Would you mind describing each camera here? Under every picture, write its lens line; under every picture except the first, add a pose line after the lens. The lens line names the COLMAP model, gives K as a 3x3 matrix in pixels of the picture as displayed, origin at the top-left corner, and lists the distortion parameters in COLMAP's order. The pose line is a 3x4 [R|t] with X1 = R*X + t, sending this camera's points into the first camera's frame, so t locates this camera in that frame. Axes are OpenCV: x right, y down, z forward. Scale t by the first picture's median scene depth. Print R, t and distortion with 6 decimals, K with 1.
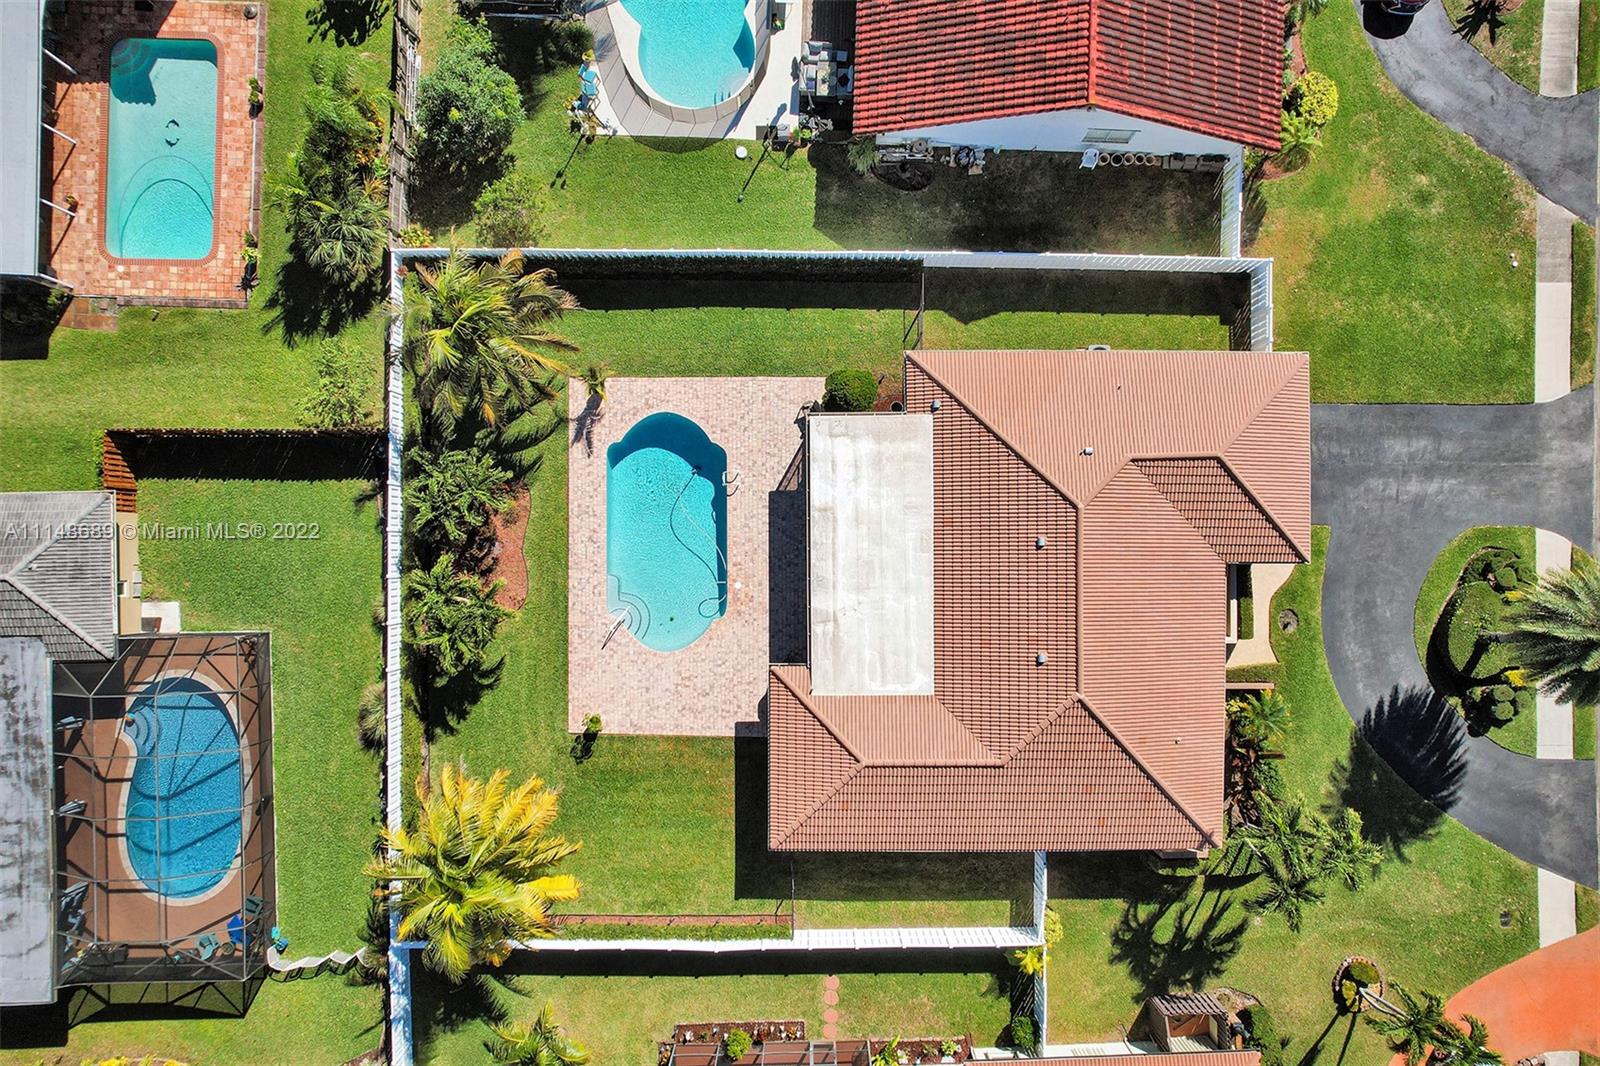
lens RADIAL K [[1045.0, 0, 802.5], [0, 1045.0, 545.3], [0, 0, 1]] dist [-0.066662, 0.050004]
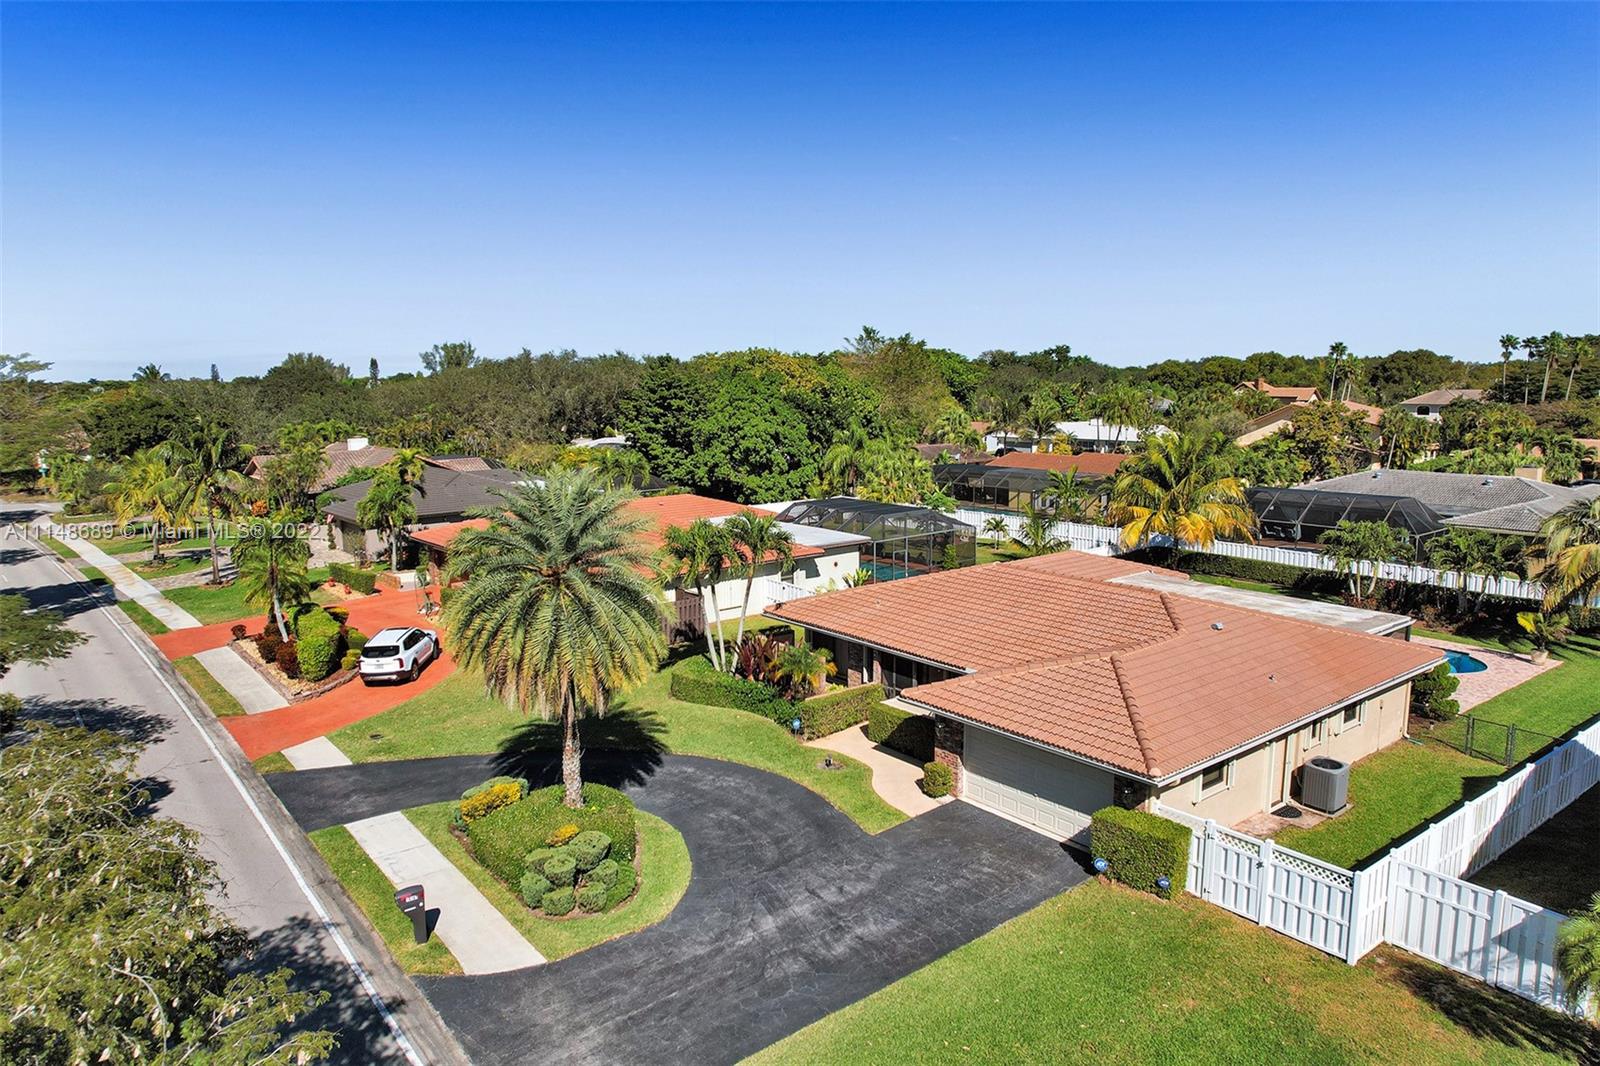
lens RADIAL K [[1060.2, 0, 802.2], [0, 1060.2, 536.8], [0, 0, 1]] dist [-0.077002, 0.069813]
pose [[-0.787569, 0.102322, -0.607671, 0.910355], [-0.616033, -0.106037, 0.780551, -0.463421], [0.015432, 0.989084, 0.146546, 0.736121]]
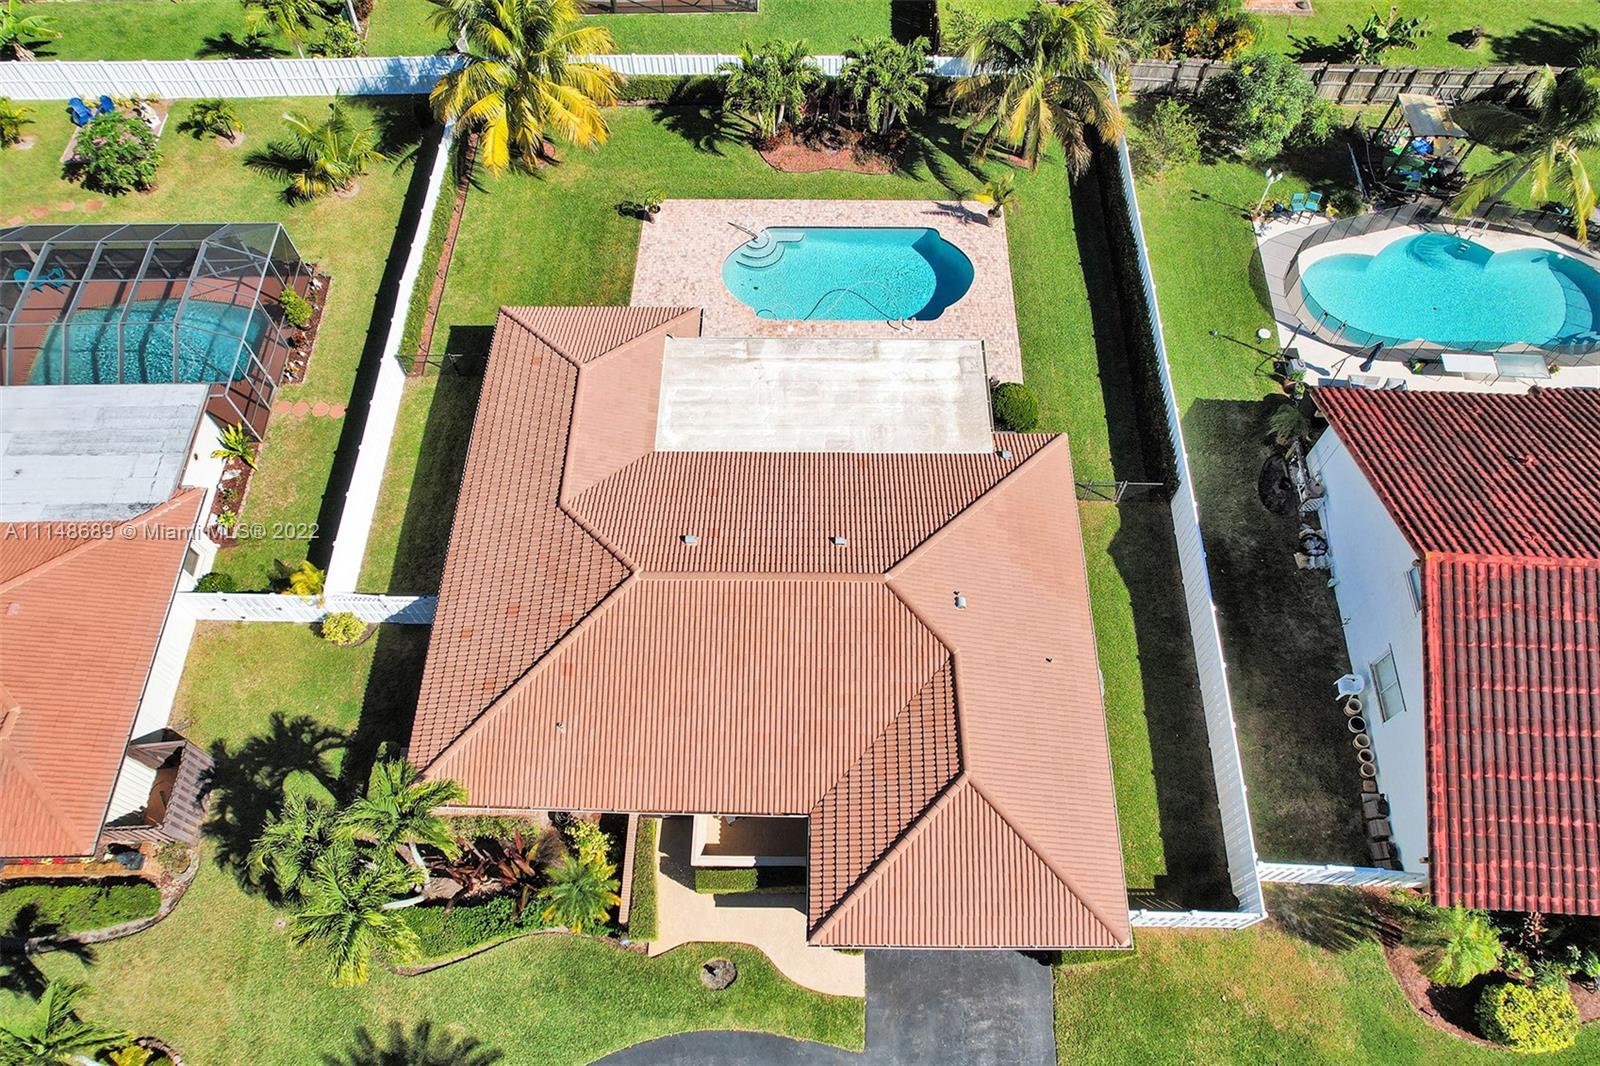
lens RADIAL K [[1060.2, 0, 802.2], [0, 1060.2, 536.8], [0, 0, 1]] dist [-0.077002, 0.069813]
pose [[-0.014902, 0.871274, -0.490571, 0.554619], [-0.999821, -0.007270, 0.017459, 0.010157], [0.011645, 0.490744, 0.871226, 0.280888]]
